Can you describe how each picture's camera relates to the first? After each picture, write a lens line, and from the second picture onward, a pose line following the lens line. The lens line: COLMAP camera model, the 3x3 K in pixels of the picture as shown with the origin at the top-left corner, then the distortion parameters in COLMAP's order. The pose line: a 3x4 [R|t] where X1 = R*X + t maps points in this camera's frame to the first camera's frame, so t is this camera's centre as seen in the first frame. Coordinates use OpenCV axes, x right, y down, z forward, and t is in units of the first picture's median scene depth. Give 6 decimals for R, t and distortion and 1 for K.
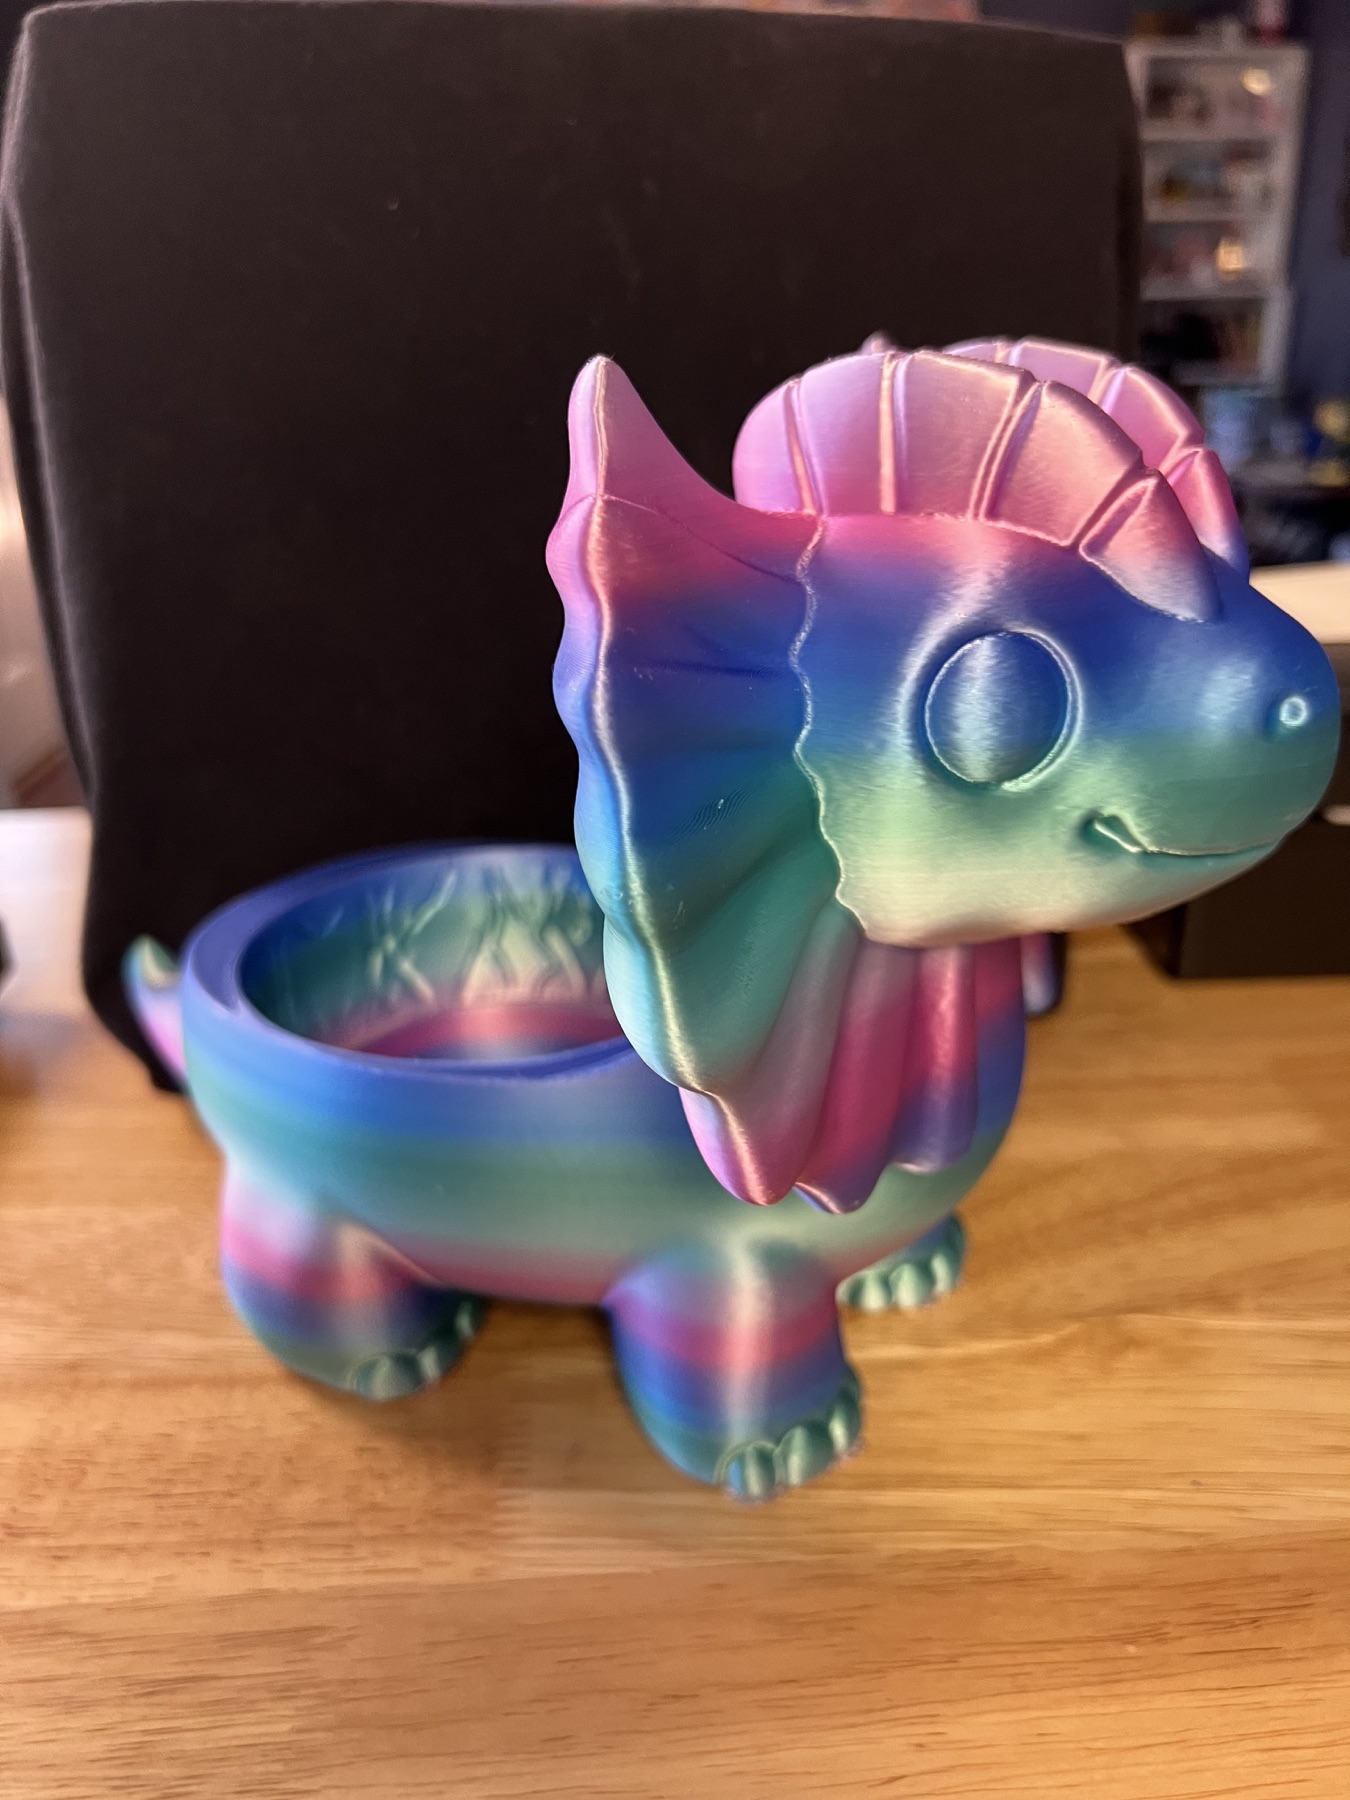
lens RADIAL K [[1380.9, 0, 676.4], [0, 1380.9, 894.4], [0, 0, 1]] dist [0.004676, -0.031016]
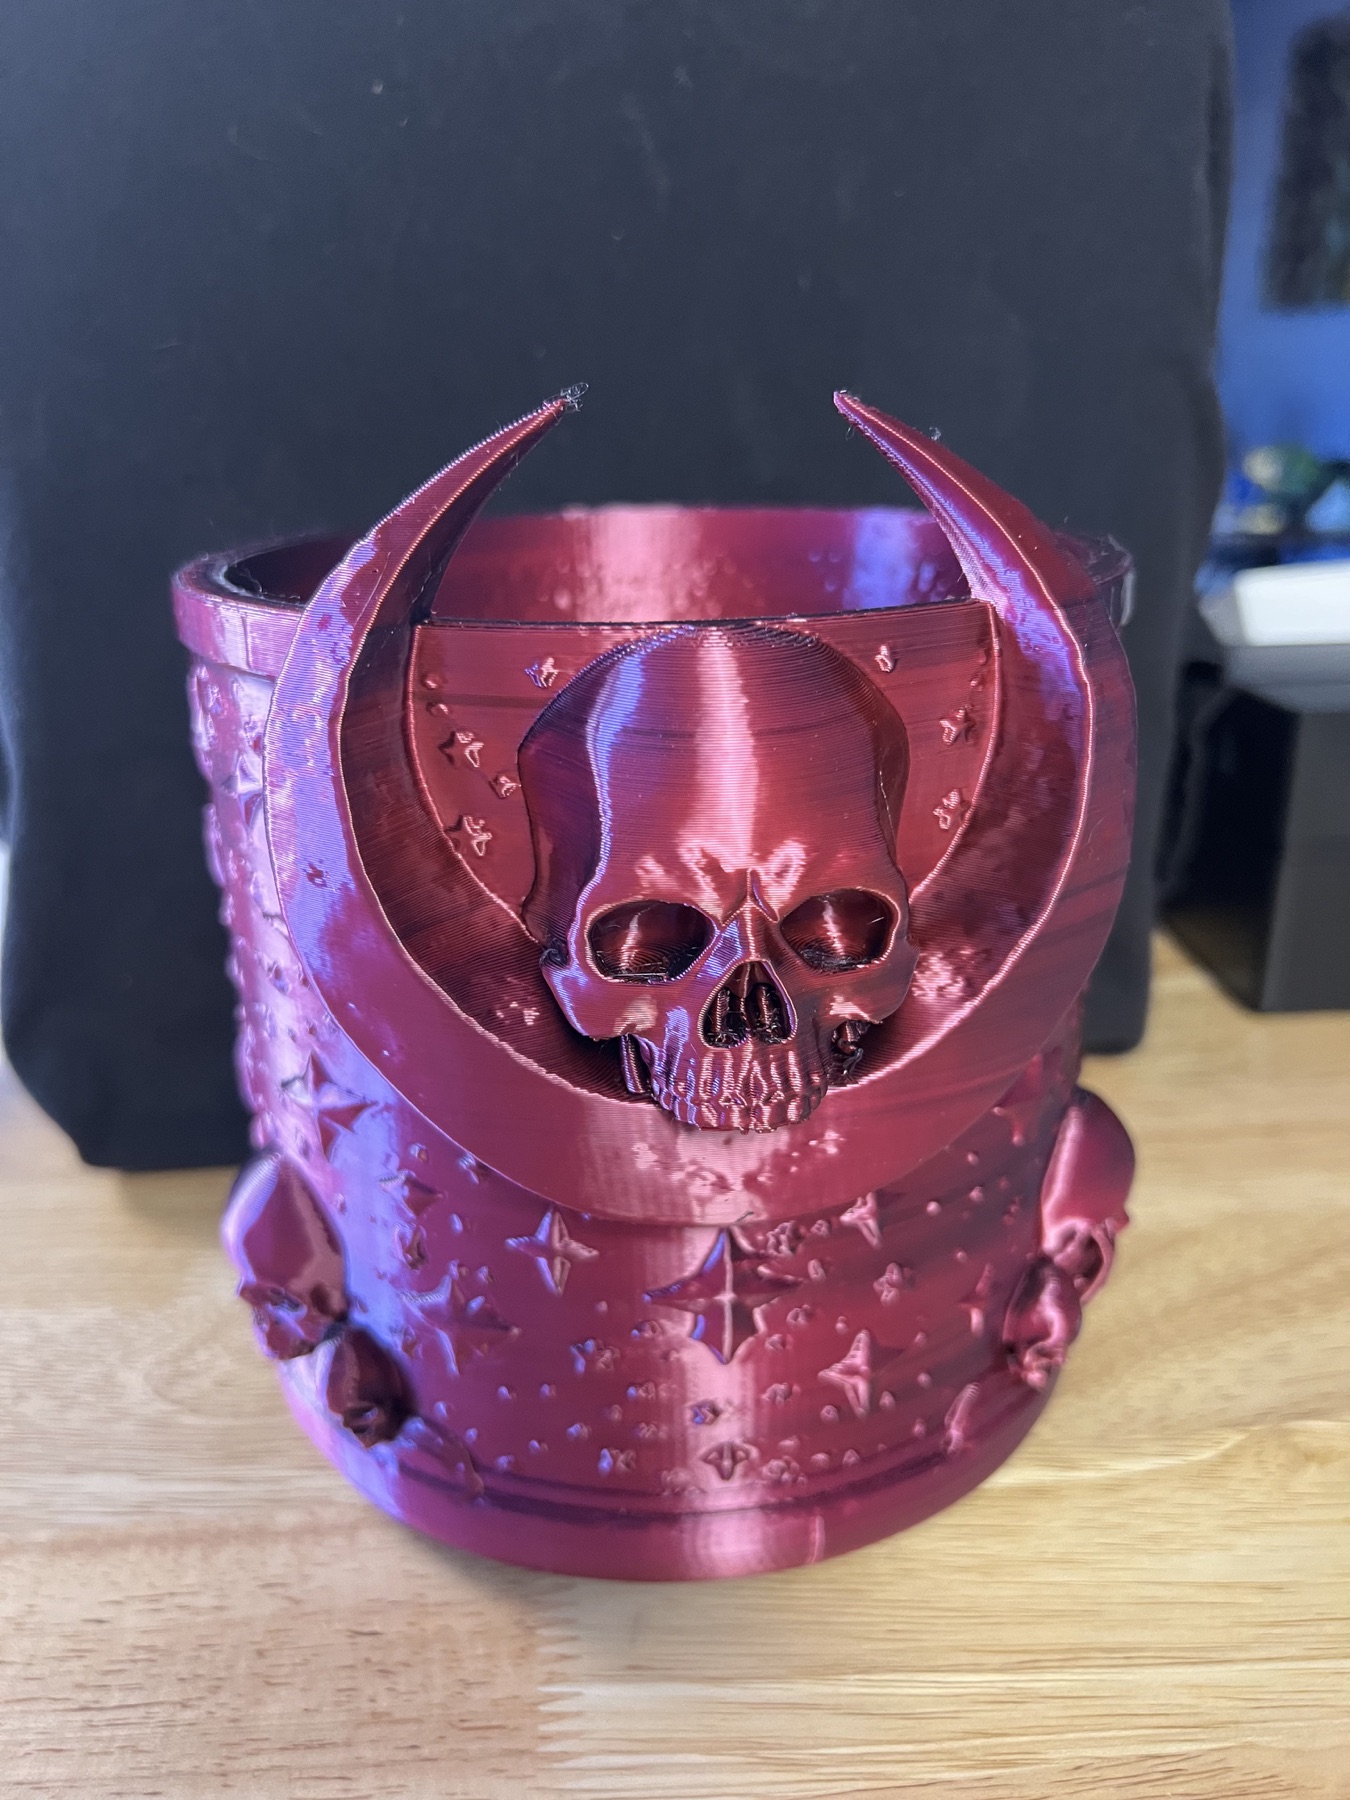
lens RADIAL K [[1380.9, 0, 680.0], [0, 1380.9, 897.3], [0, 0, 1]] dist [0.004676, -0.031016]
pose [[0.998835, -0.008401, 0.047513, -0.084843], [0.009961, 0.999416, -0.032691, 0.021840], [-0.047211, 0.033126, 0.998336, 0.224110]]
